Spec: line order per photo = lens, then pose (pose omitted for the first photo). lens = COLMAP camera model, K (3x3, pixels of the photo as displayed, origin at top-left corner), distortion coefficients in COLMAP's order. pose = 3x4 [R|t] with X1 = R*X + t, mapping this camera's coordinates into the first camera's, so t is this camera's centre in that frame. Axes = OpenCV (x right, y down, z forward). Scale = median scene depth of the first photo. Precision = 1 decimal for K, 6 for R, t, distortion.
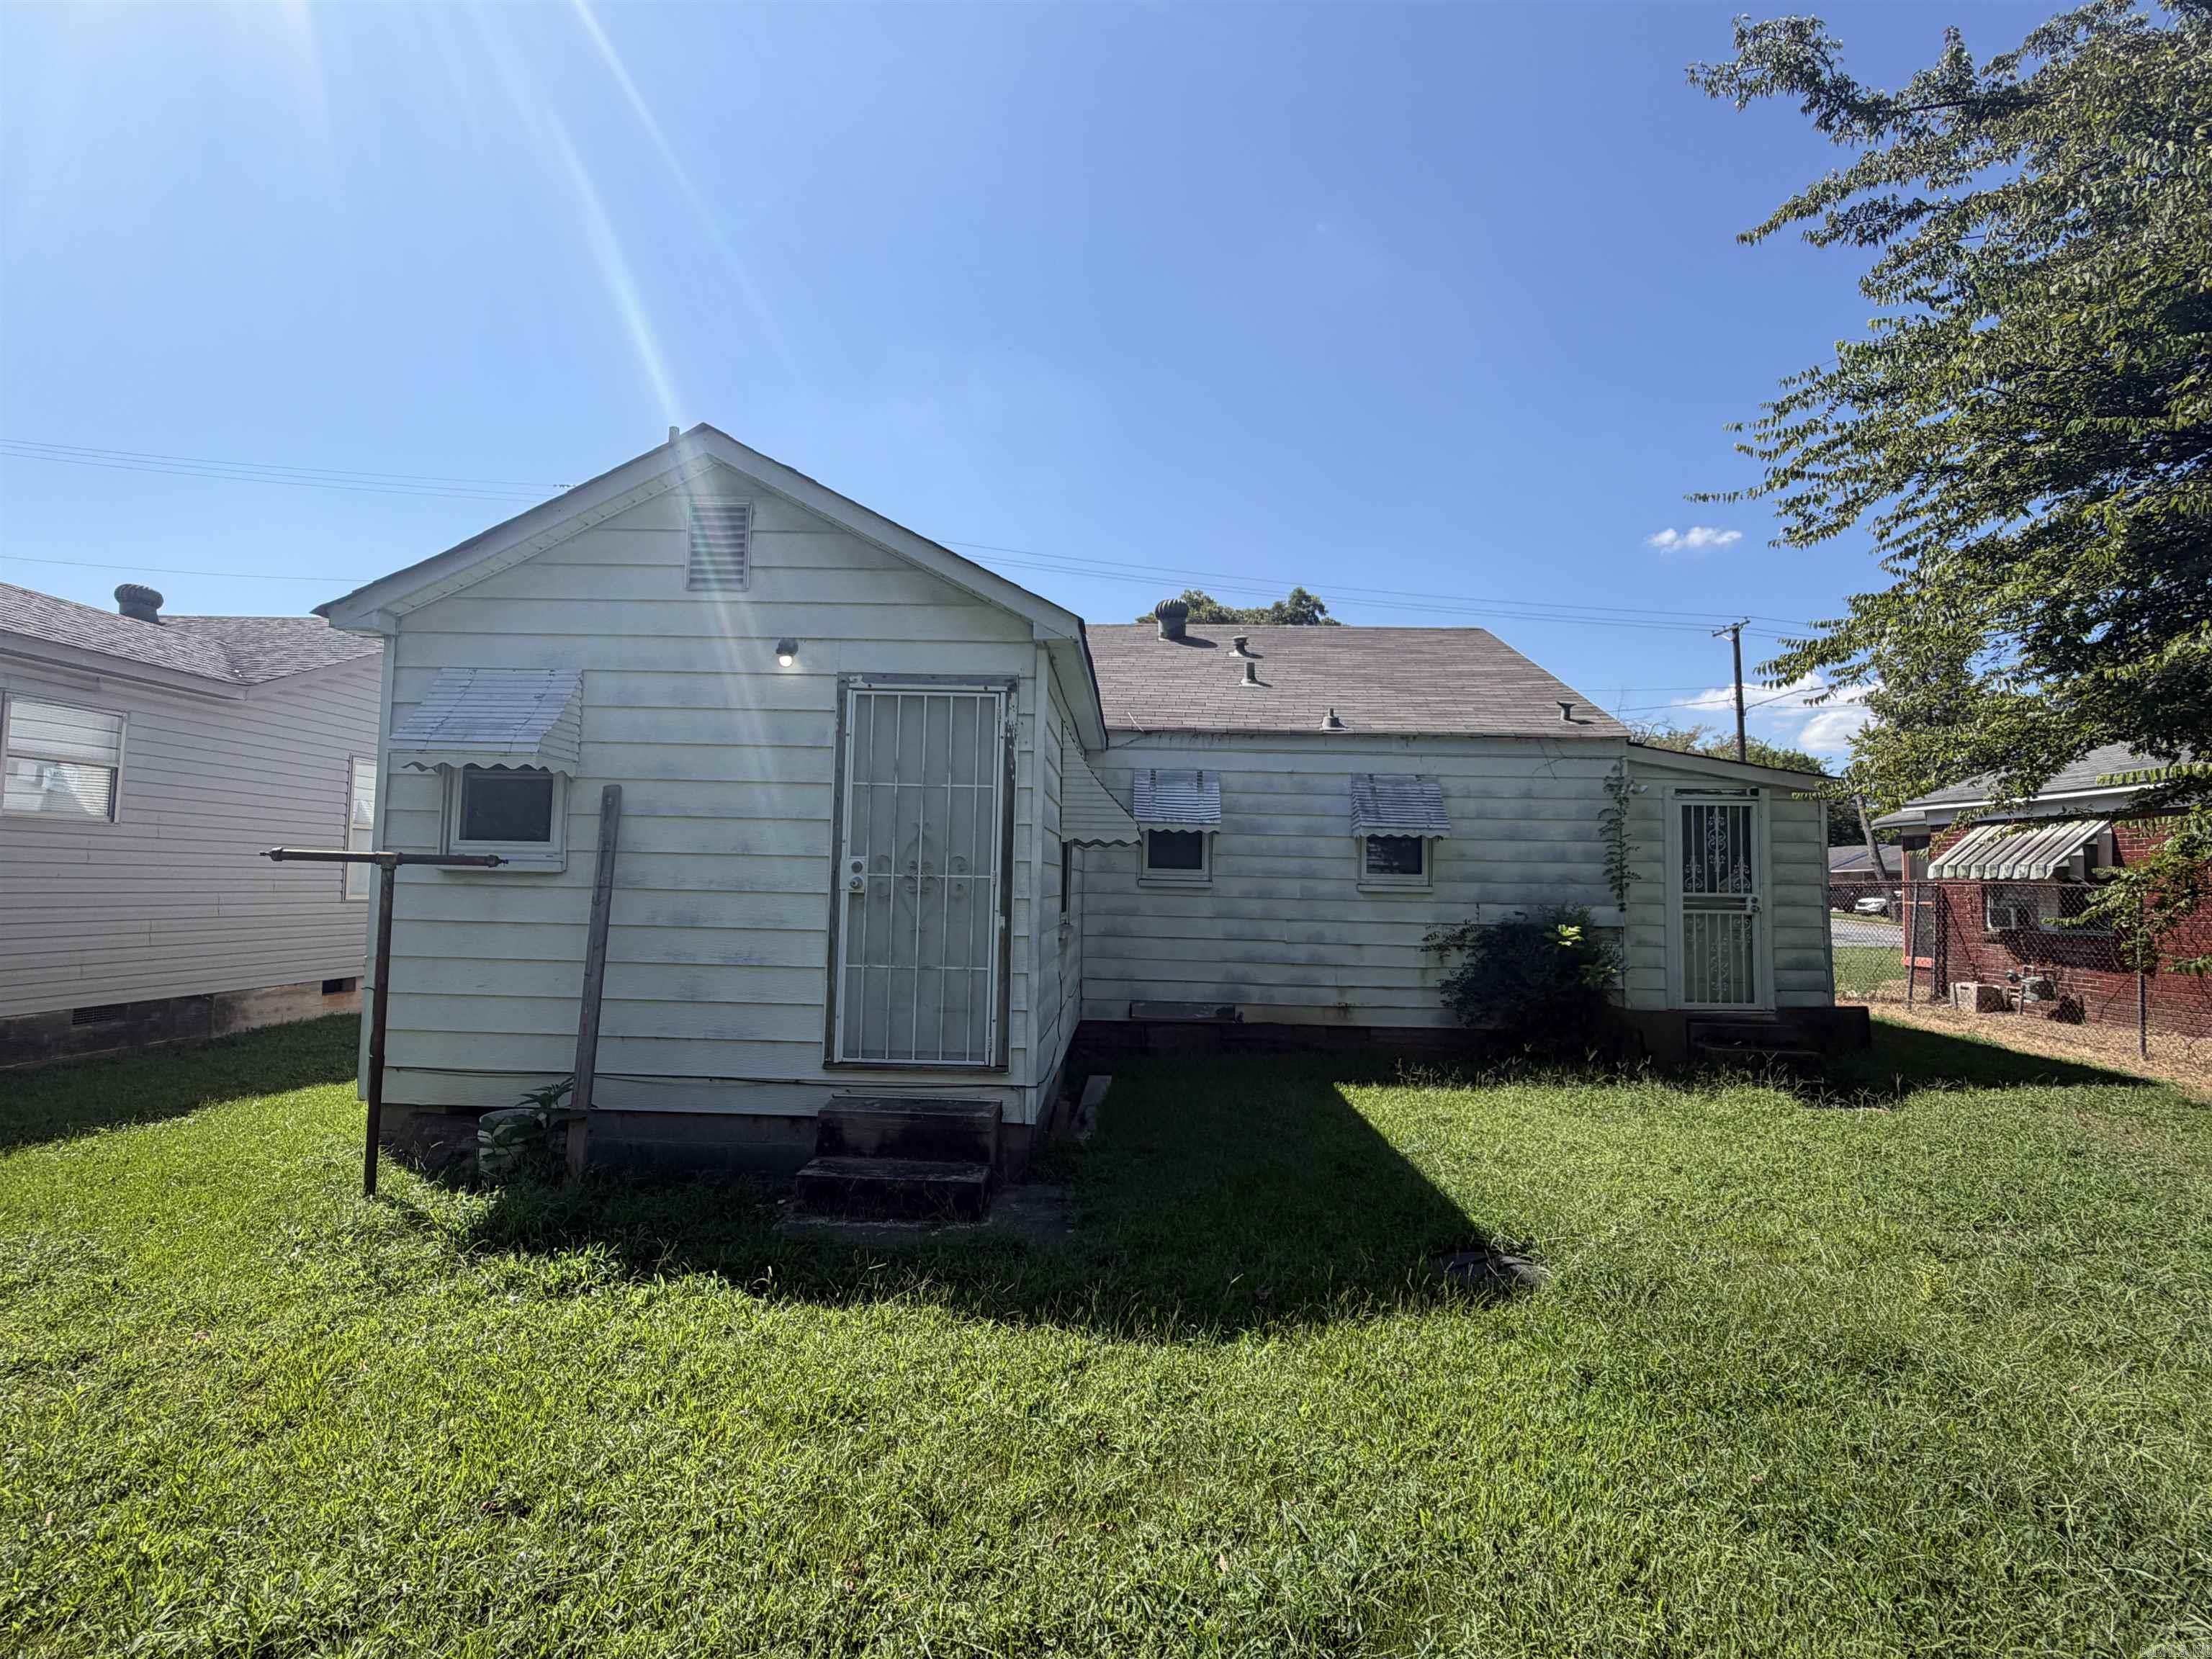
lens RADIAL K [[1010.0, 0, 1106.5], [0, 1010.0, 850.8], [0, 0, 1]] dist [-0.000997, -0.000009]
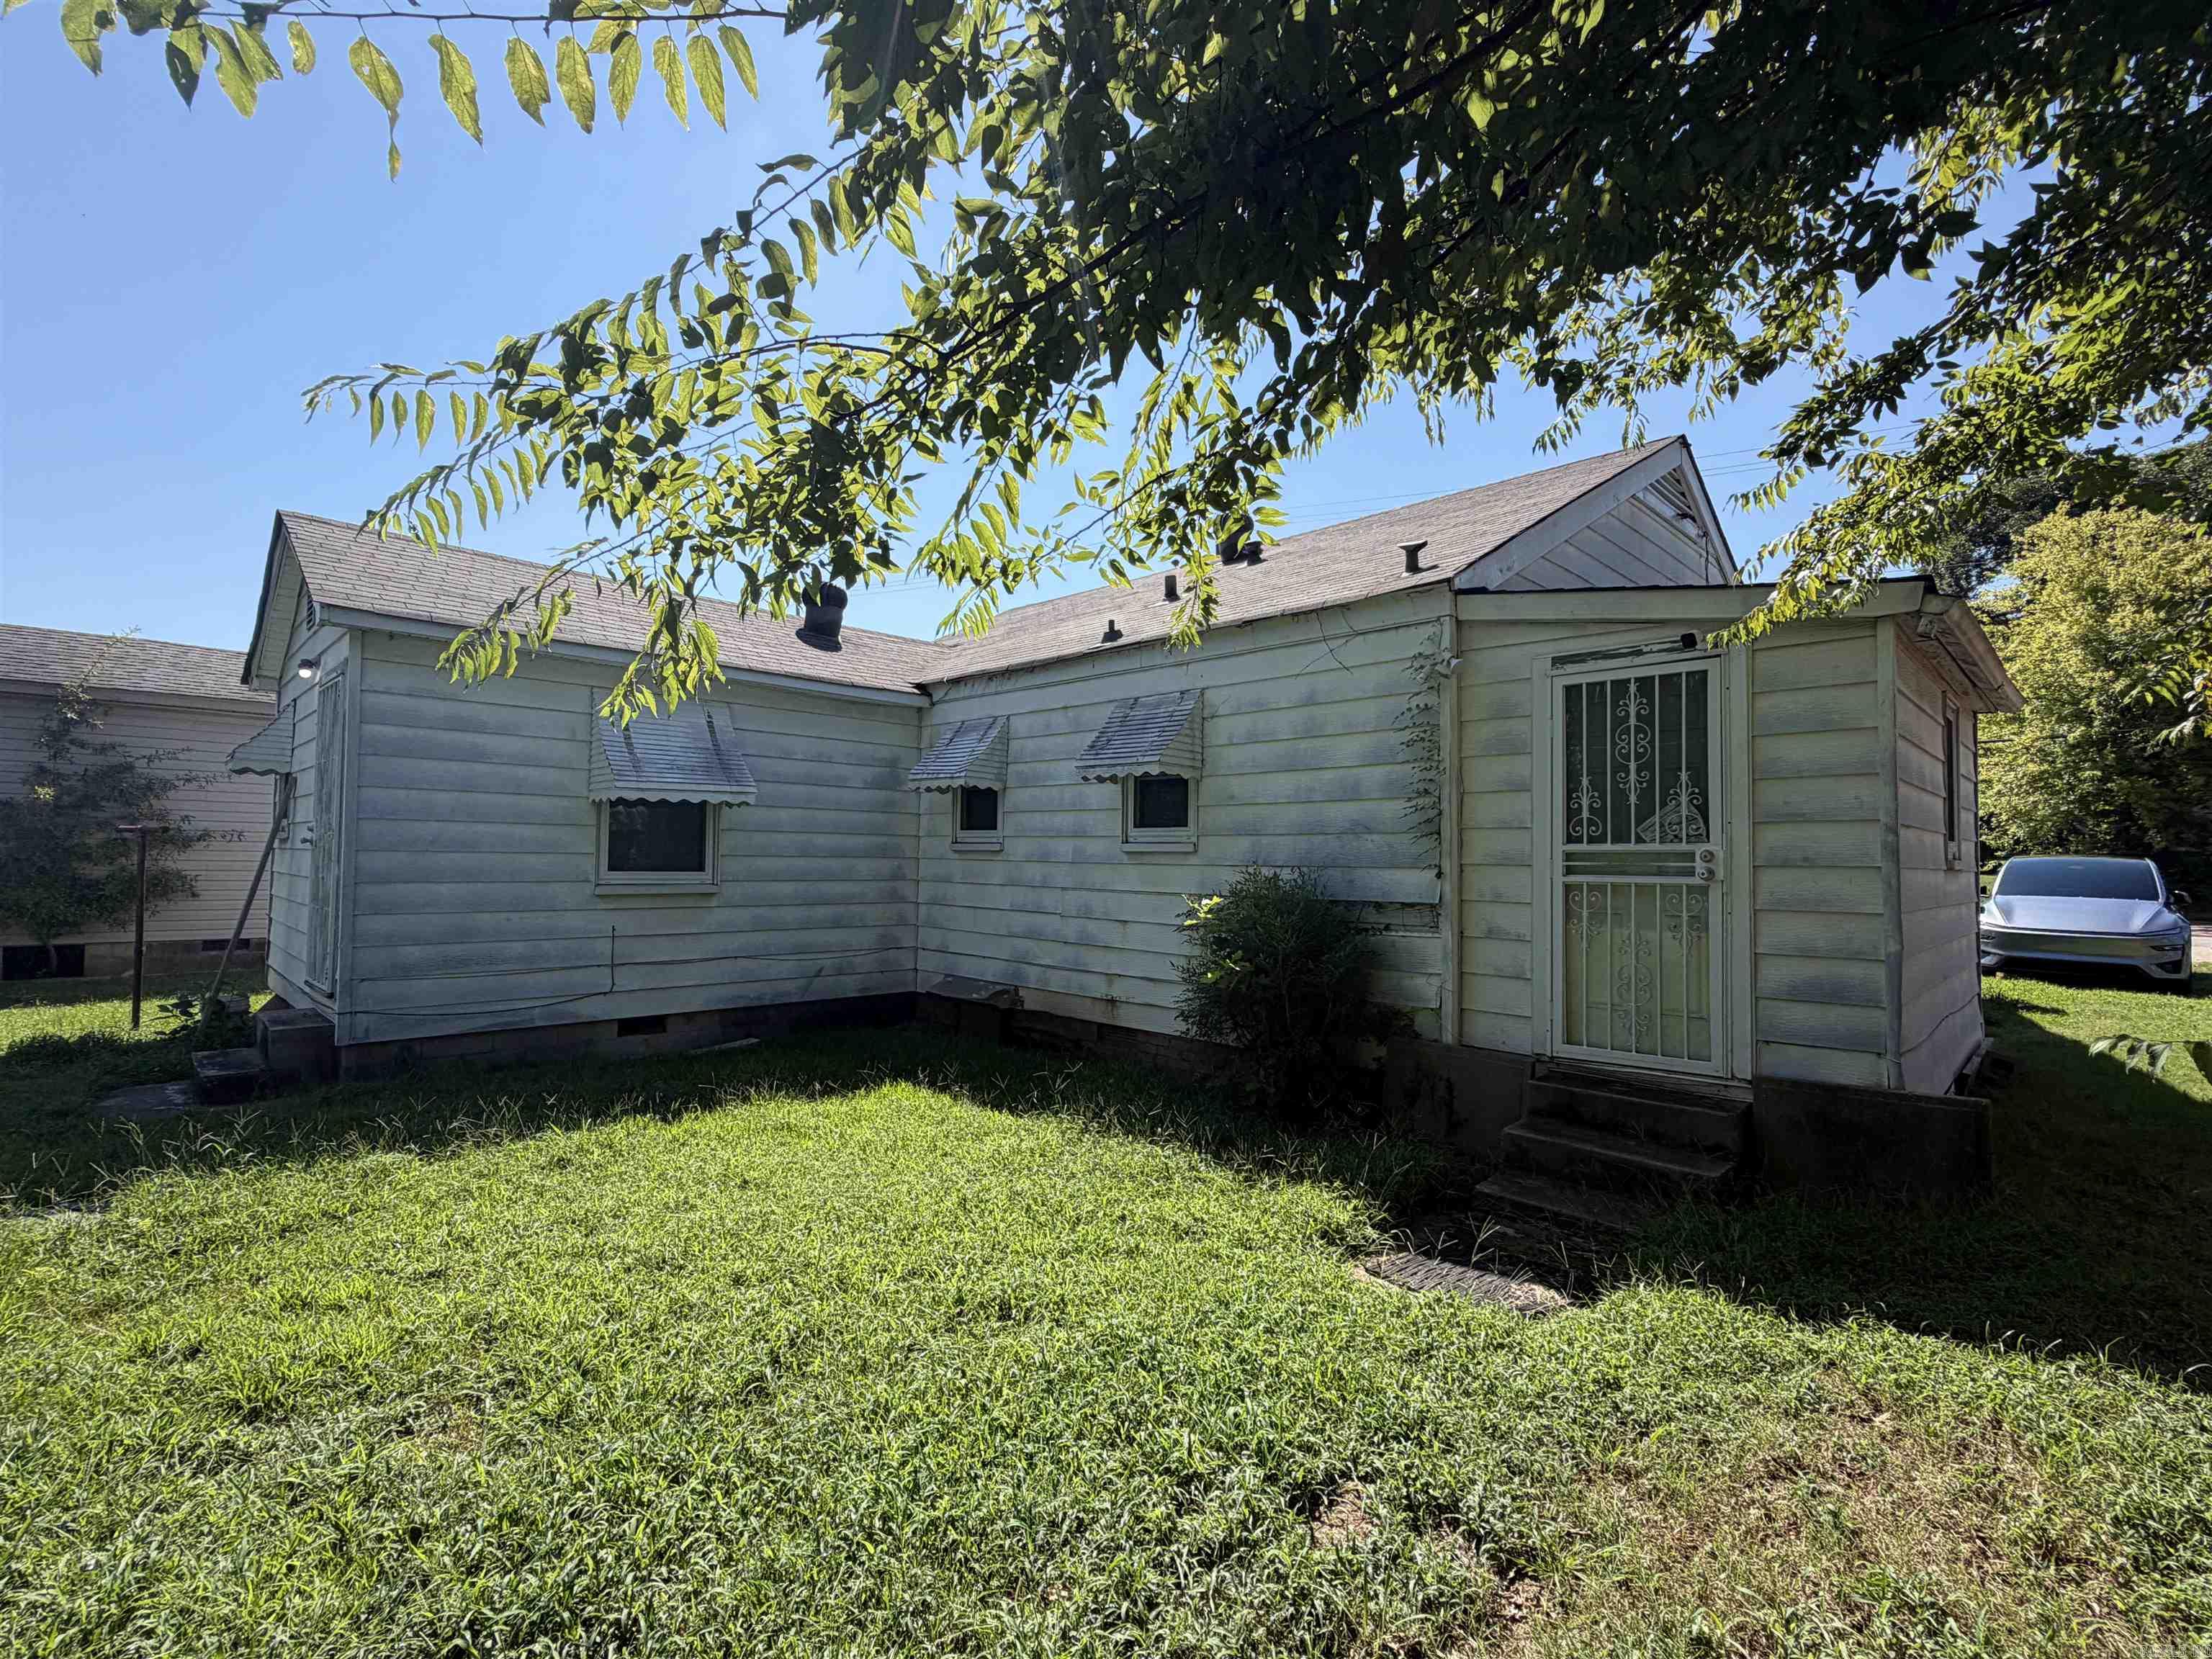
lens RADIAL K [[1010.0, 0, 1106.2], [0, 1010.0, 815.8], [0, 0, 1]] dist [-0.000997, -0.000009]
pose [[0.729396, -0.040783, -0.682874, 0.766293], [0.055594, 0.998453, -0.000249, 0.012059], [0.681829, -0.037782, 0.730536, 0.429020]]
